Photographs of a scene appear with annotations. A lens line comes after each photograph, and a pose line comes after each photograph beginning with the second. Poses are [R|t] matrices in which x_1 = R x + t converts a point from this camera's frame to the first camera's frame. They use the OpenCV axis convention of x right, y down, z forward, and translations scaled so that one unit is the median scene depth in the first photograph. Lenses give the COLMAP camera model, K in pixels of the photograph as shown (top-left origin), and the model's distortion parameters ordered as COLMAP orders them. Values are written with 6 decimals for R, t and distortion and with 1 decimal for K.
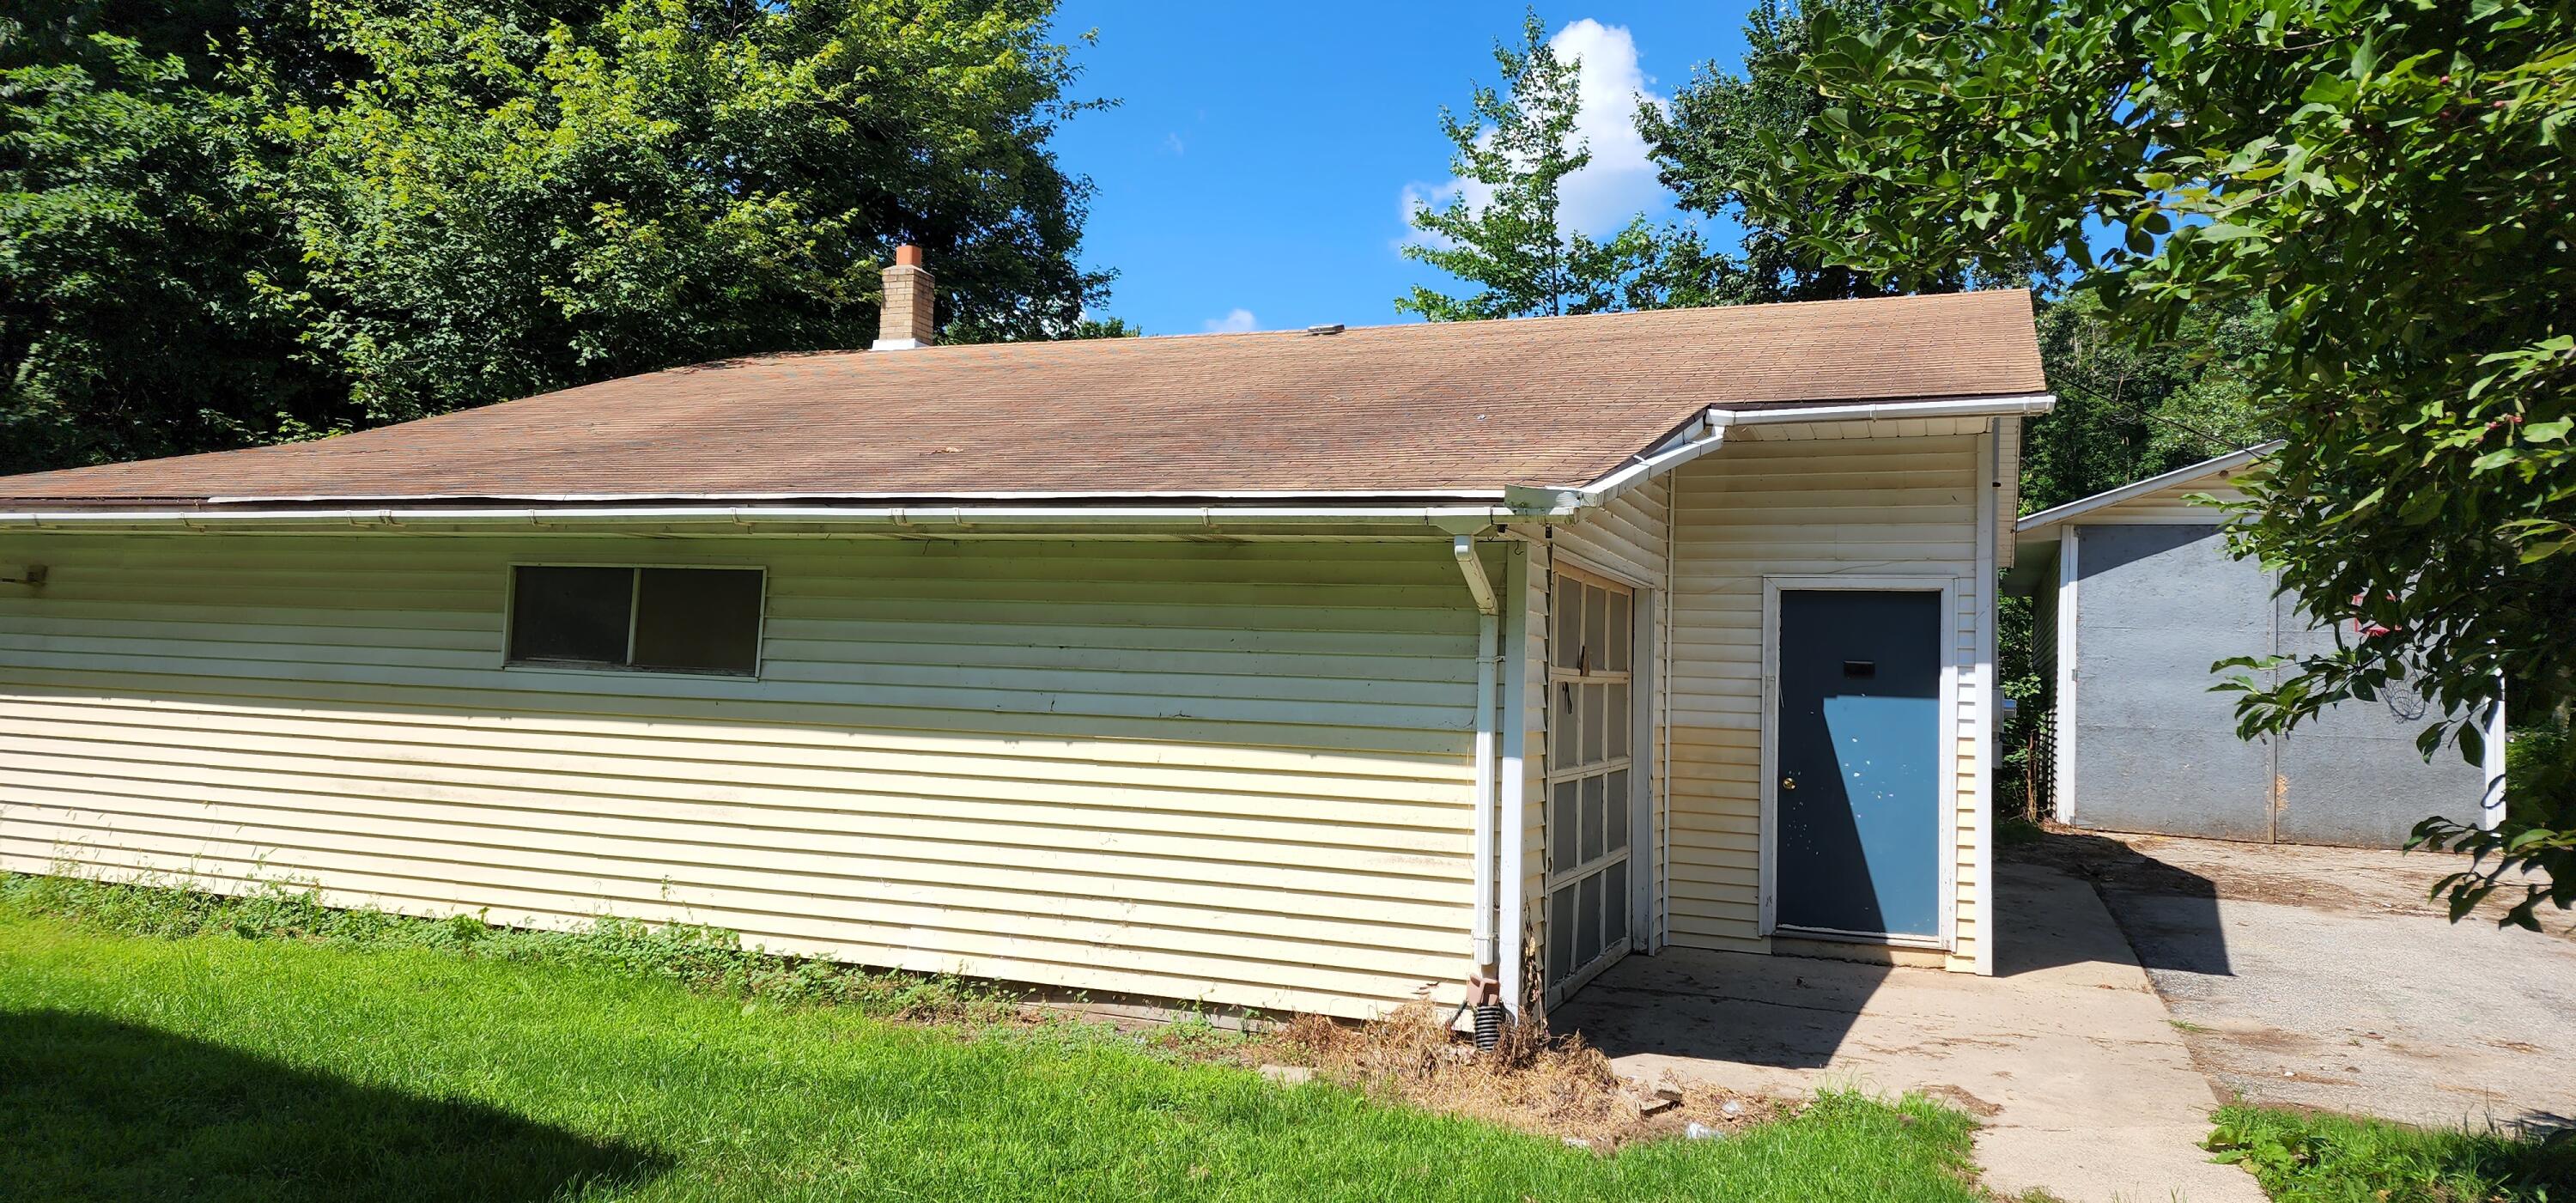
lens RADIAL K [[1700.7, 0, 1321.0], [0, 1700.7, 603.5], [0, 0, 1]] dist [0.050707, -0.004407]
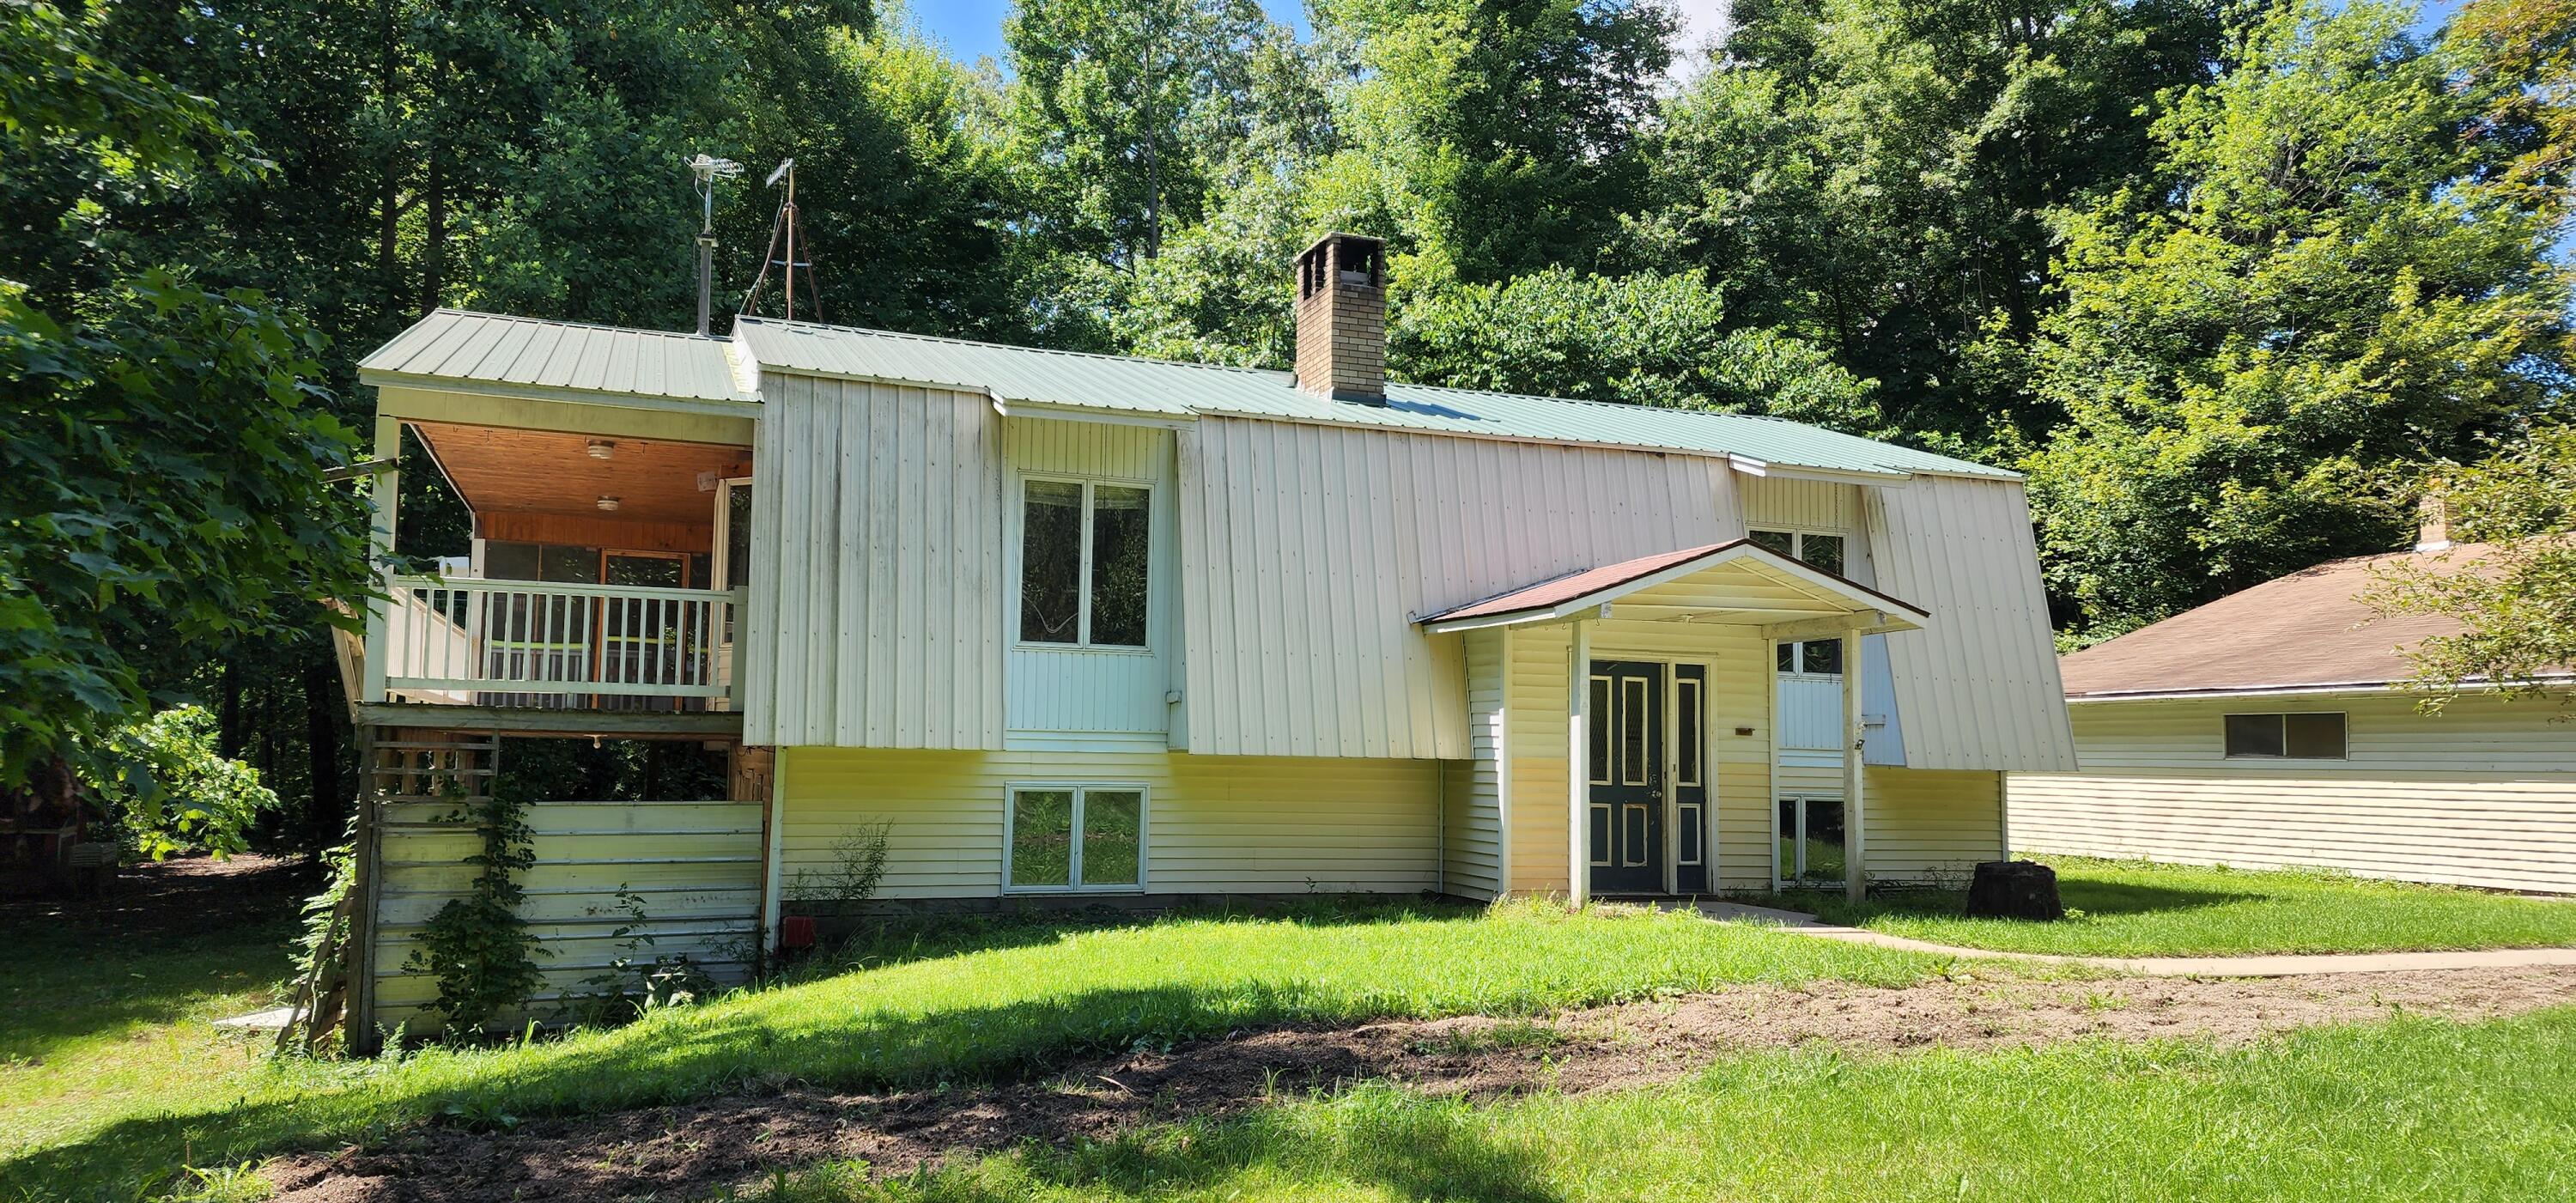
lens RADIAL K [[1700.7, 0, 1321.0], [0, 1700.7, 603.5], [0, 0, 1]] dist [0.050707, -0.004407]
pose [[0.652951, -0.092829, -0.751690, 0.258385], [0.043676, 0.995424, -0.084989, -0.013231], [0.756140, 0.022663, 0.654018, -0.753601]]
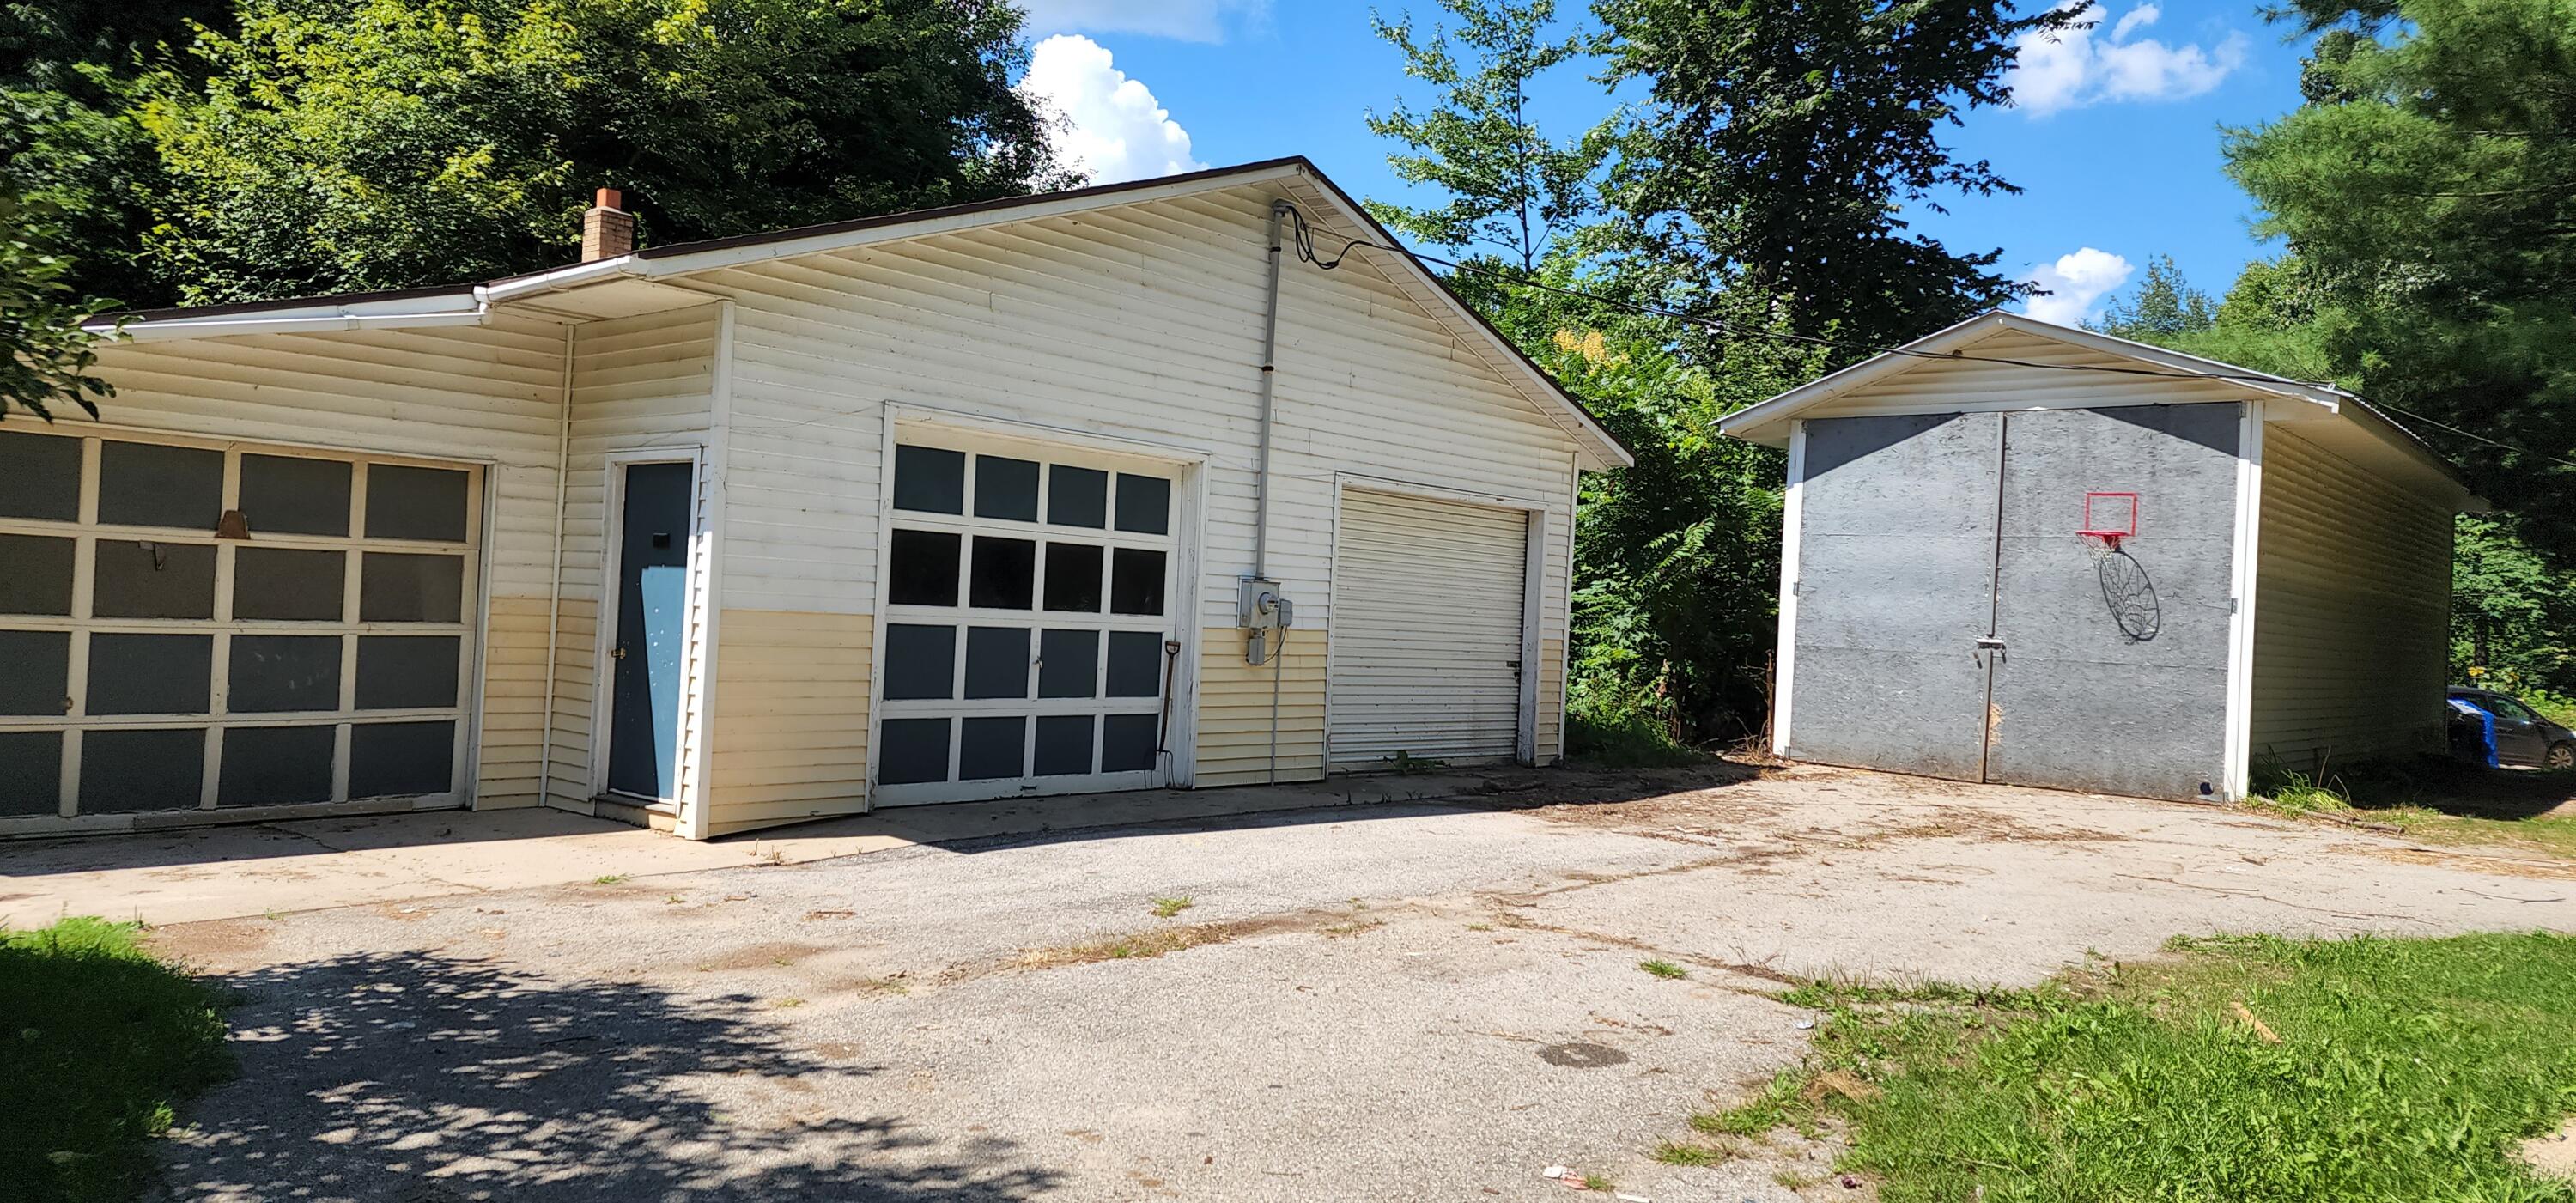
lens RADIAL K [[1700.7, 0, 1321.0], [0, 1700.7, 603.5], [0, 0, 1]] dist [0.050707, -0.004407]
pose [[0.941696, 0.015746, -0.336096, 0.558370], [-0.004036, 0.999361, 0.035513, 0.021195], [0.336441, -0.032086, 0.941158, 0.087659]]
